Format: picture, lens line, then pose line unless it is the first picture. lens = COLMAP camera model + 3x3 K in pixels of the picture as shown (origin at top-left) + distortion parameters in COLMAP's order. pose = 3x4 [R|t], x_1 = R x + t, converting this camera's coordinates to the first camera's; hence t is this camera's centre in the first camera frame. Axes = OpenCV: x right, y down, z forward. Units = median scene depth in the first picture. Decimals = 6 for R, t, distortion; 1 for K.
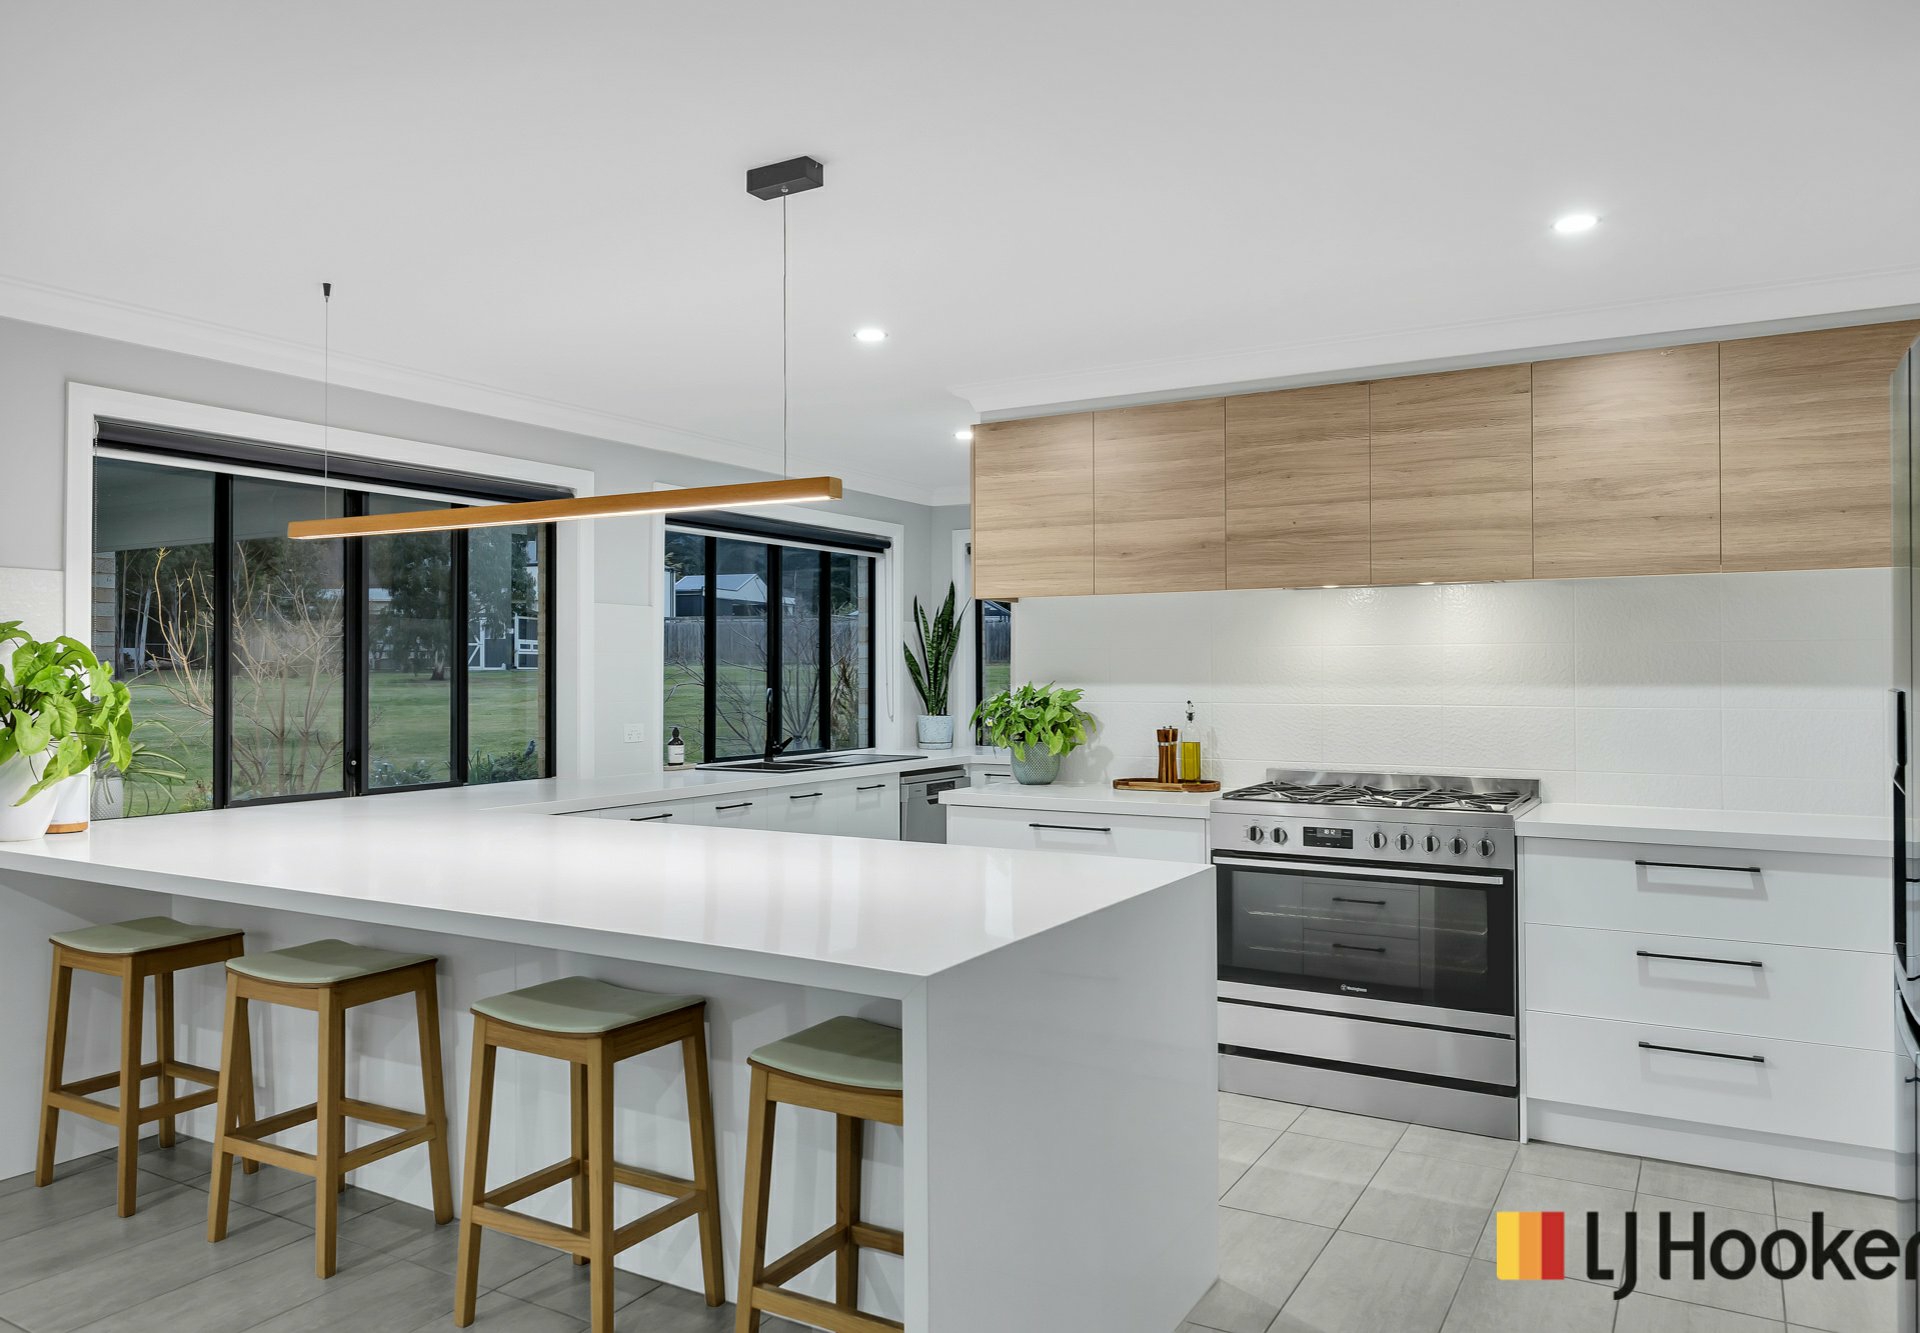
lens RADIAL K [[1312.1, 0, 964.5], [0, 1312.1, 658.1], [0, 0, 1]] dist [-0.000342, -0.001799]
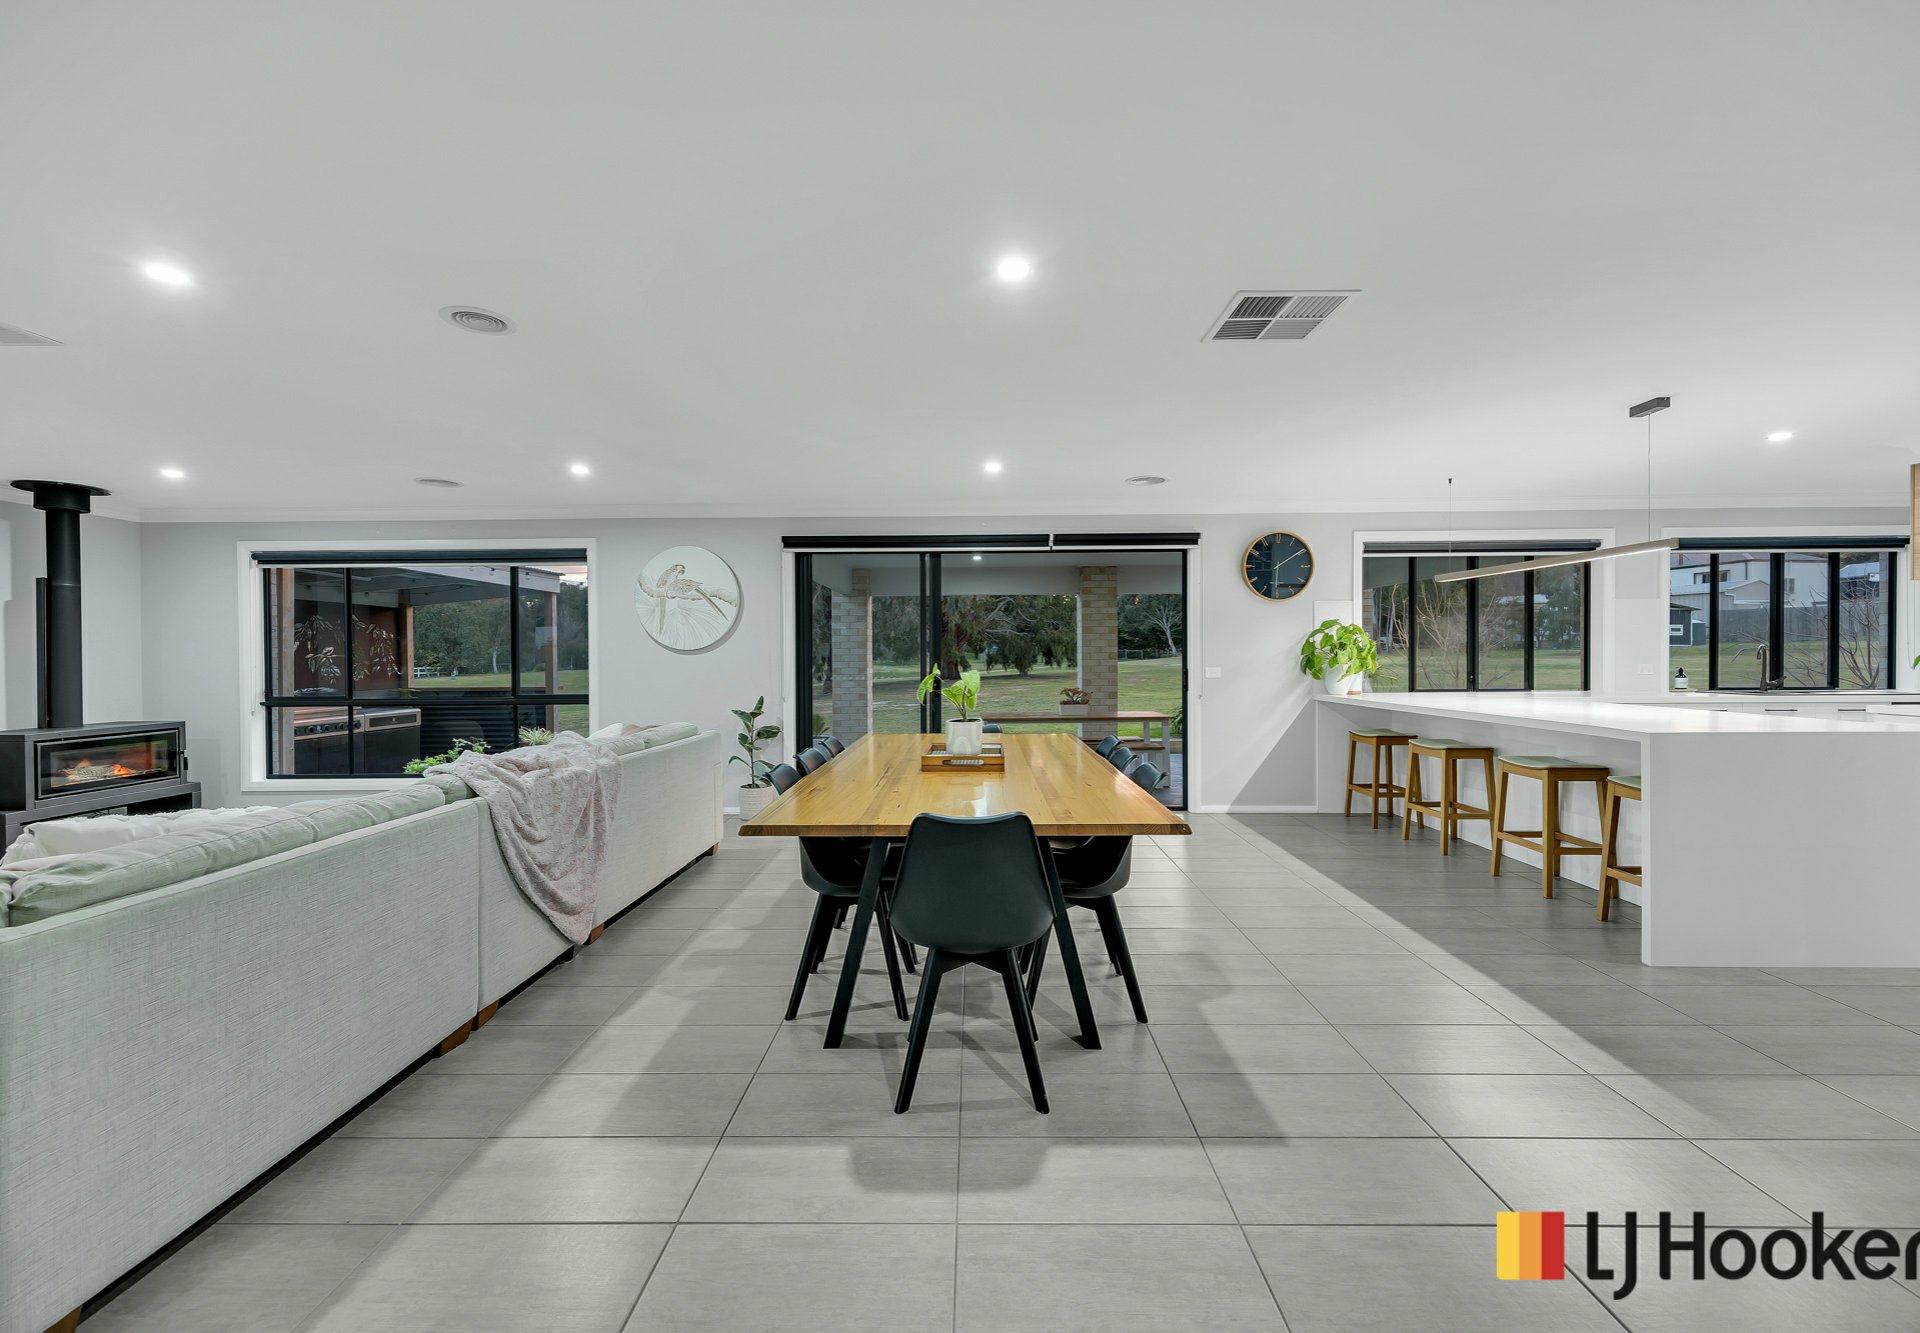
lens RADIAL K [[786.8, 0, 962.1], [0, 786.8, 663.3], [0, 0, 1]] dist [0.003014, 0.000035]
pose [[0.489643, 0.008077, -0.871886, 0.308047], [0.014186, 0.999751, 0.017228, 0.022611], [0.871808, -0.020804, 0.489406, -0.457635]]
